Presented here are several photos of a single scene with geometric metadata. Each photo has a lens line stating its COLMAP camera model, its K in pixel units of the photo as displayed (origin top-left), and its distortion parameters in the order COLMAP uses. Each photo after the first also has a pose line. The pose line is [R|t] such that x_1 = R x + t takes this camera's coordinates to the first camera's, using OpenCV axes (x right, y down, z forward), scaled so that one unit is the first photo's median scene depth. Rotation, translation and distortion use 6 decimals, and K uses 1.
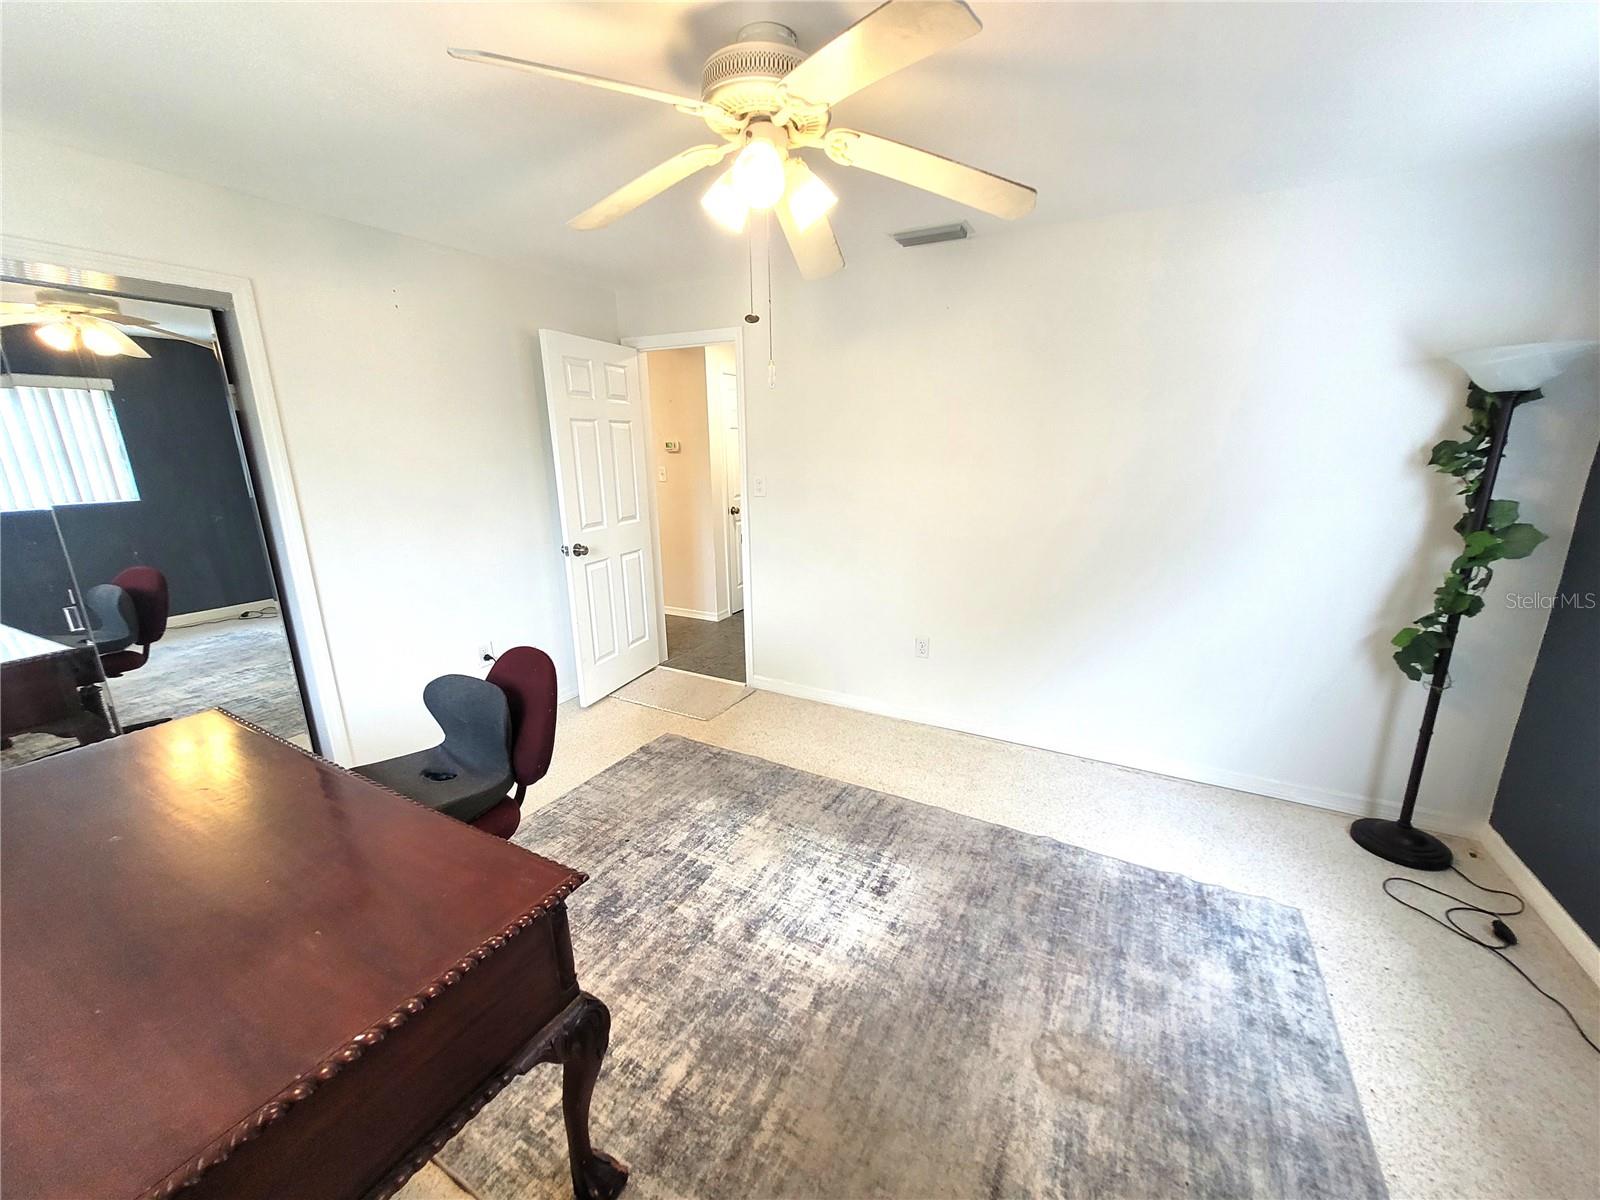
lens RADIAL K [[619.9, 0, 816.2], [0, 619.9, 601.6], [0, 0, 1]] dist [0.000347, 0.000442]
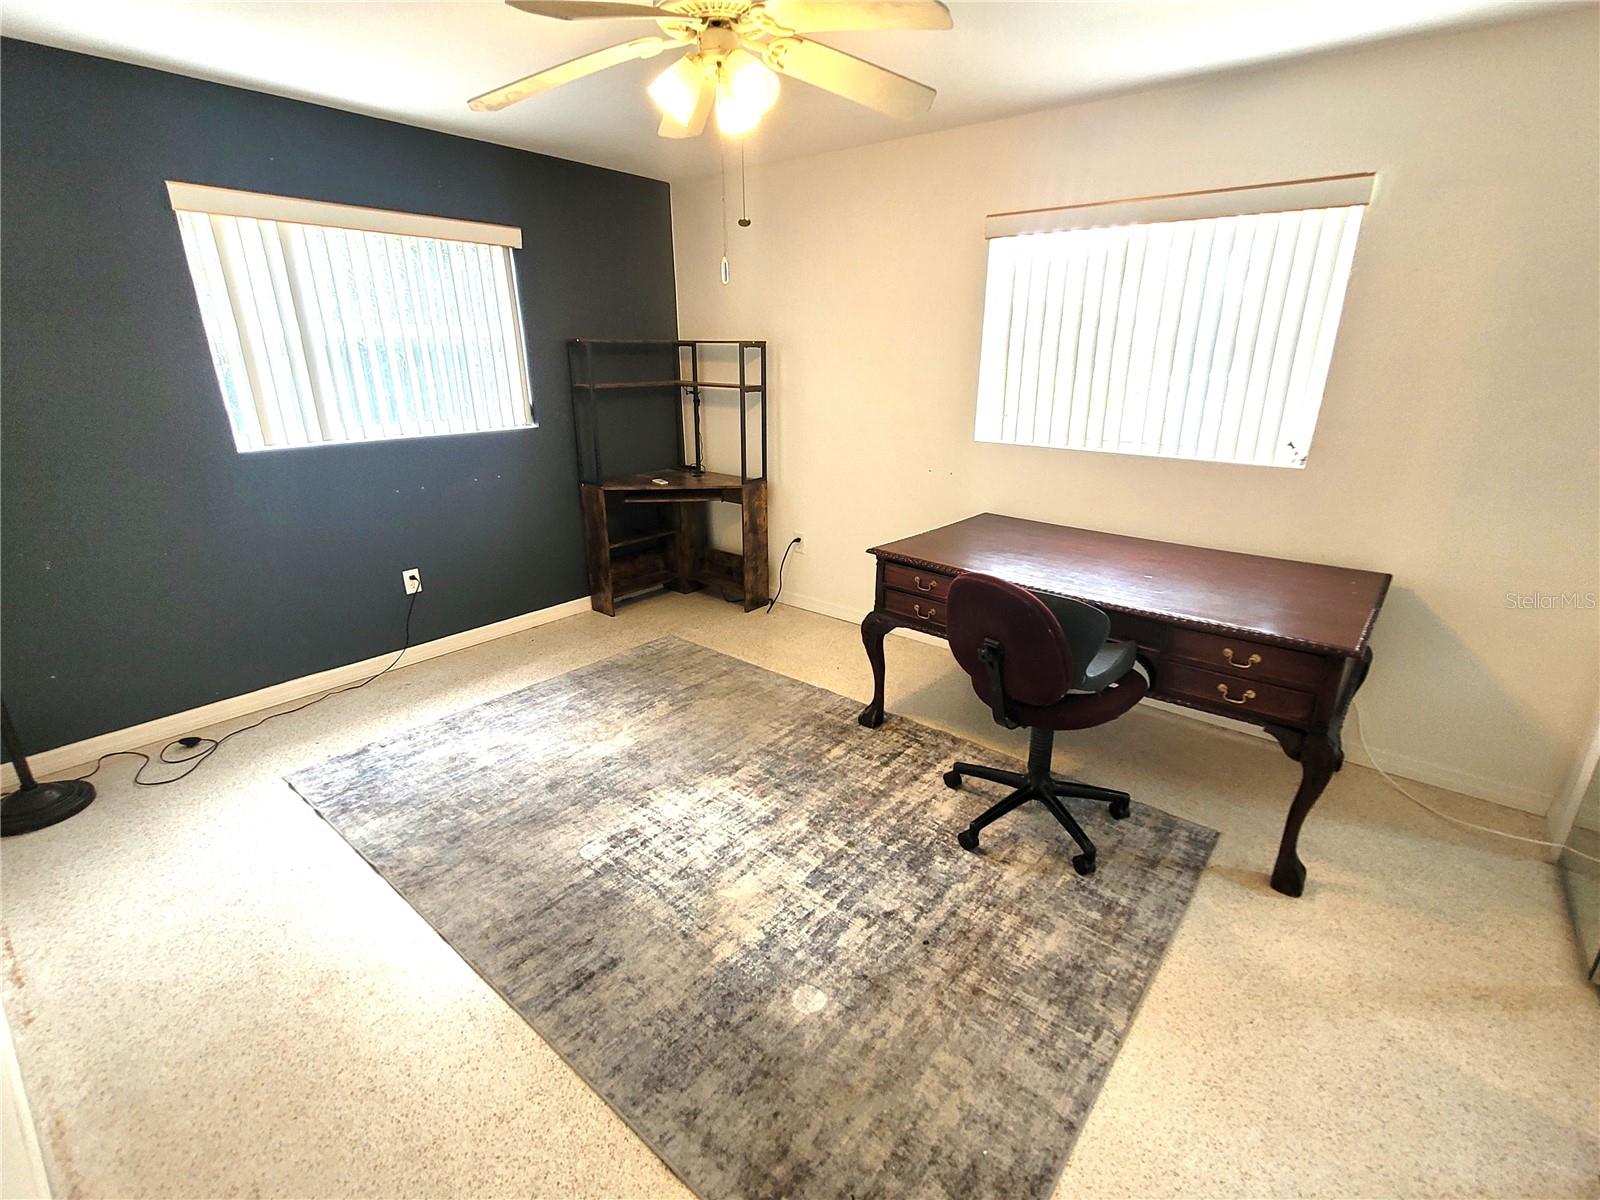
lens RADIAL K [[746.4, 0, 800.0], [0, 746.4, 600.0], [0, 0, 1]] dist [0.000100, -0.000165]
pose [[-0.977183, -0.069139, 0.200831, -0.344926], [0.052371, 0.837915, 0.543283, -0.420844], [-0.205841, 0.541405, -0.815175, 1.666403]]
